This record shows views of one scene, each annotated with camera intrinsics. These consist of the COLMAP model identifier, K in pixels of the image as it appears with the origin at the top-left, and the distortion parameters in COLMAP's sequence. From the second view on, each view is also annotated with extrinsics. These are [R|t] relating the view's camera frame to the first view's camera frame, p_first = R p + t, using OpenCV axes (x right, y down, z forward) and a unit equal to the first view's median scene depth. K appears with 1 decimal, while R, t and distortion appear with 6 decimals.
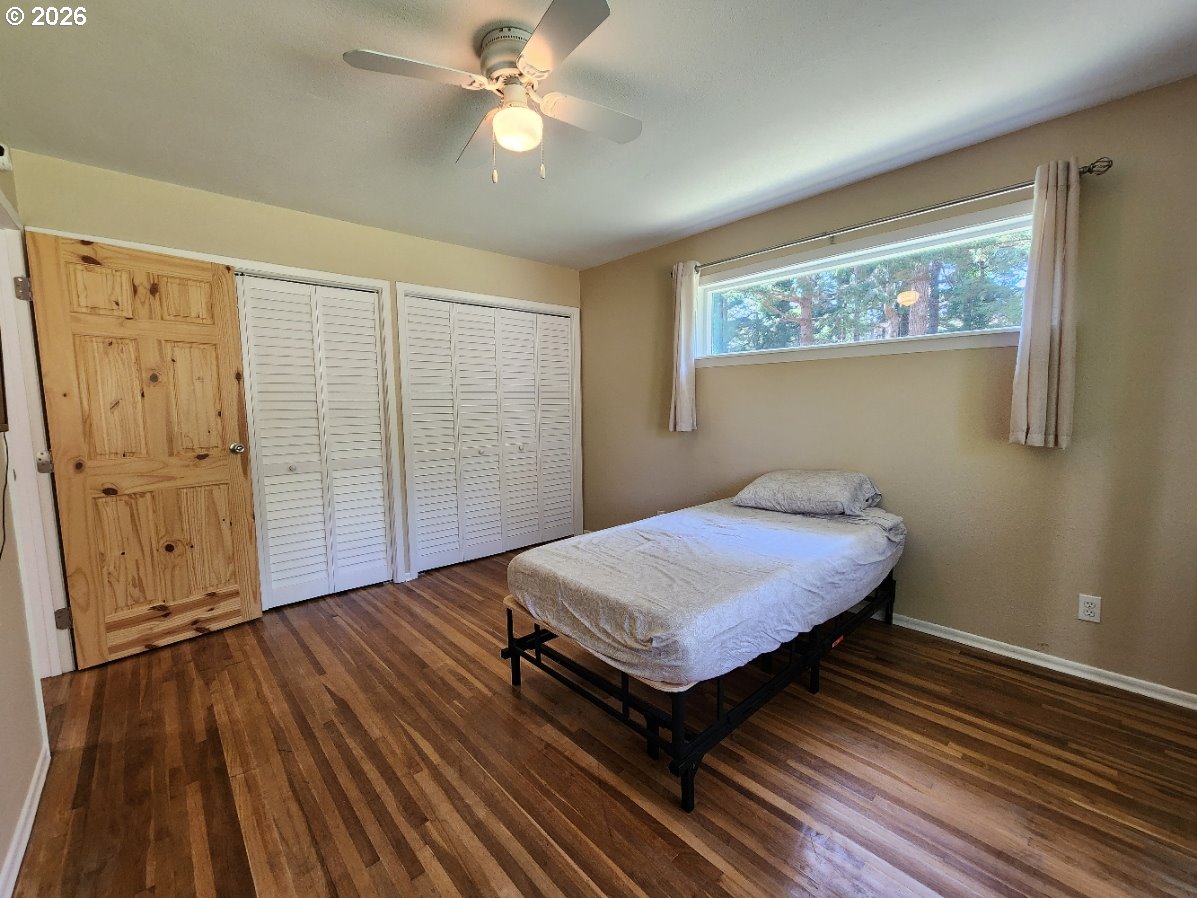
lens RADIAL K [[497.6, 0, 597.5], [0, 497.6, 450.2], [0, 0, 1]] dist [0.001410, 0.000184]
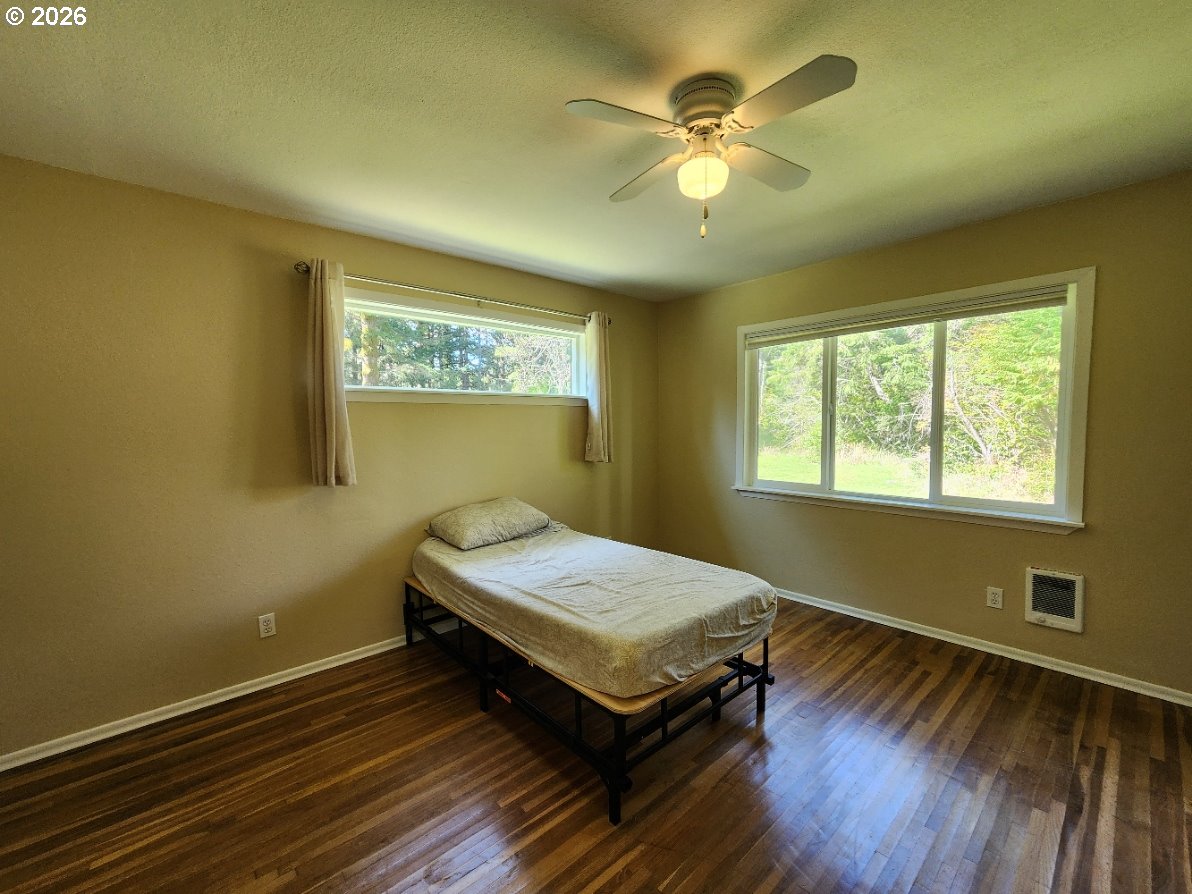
lens RADIAL K [[495.5, 0, 595.0], [0, 495.5, 448.2], [0, 0, 1]] dist [0.001410, 0.000184]
pose [[0.000892, -0.041163, 0.999152, -0.956464], [0.108104, 0.993301, 0.040825, -0.139300], [-0.994139, 0.107975, 0.005336, 1.029605]]
